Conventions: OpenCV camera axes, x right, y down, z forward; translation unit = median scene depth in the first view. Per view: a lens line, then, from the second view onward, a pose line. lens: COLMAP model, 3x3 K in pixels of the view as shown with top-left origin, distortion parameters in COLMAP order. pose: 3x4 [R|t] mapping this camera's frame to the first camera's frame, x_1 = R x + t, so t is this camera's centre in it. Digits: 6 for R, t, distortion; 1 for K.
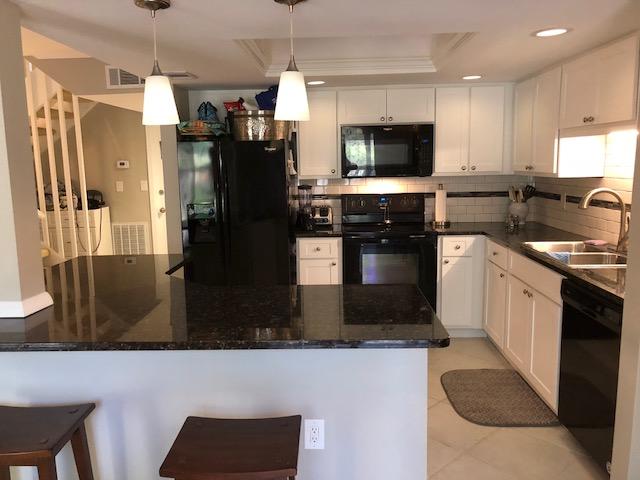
lens RADIAL K [[534.2, 0, 320.0], [0, 534.2, 240.0], [0, 0, 1]] dist [0.035930, -0.002186]
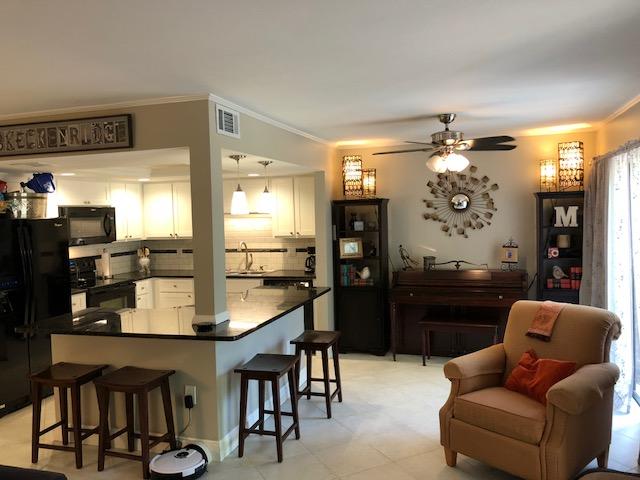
lens RADIAL K [[525.0, 0, 320.0], [0, 525.0, 240.0], [0, 0, 1]] dist [0.037504, -0.008513]
pose [[0.264561, -0.041202, 0.963488, -1.037648], [0.169621, 0.985499, -0.004432, -0.027926], [-0.949335, 0.164601, 0.267713, 0.101583]]
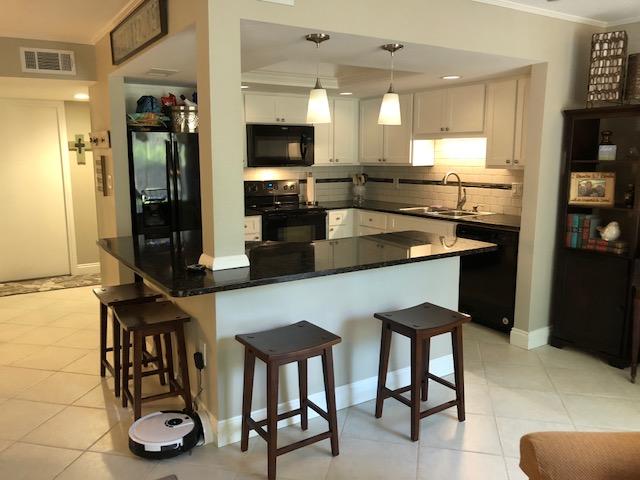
lens RADIAL K [[525.0, 0, 320.0], [0, 525.0, 240.0], [0, 0, 1]] dist [0.037504, -0.008513]
pose [[0.817310, -0.076609, 0.571083, -0.540895], [0.074894, 0.996838, 0.026539, 0.029372], [-0.571311, 0.021080, 0.820463, -0.062784]]
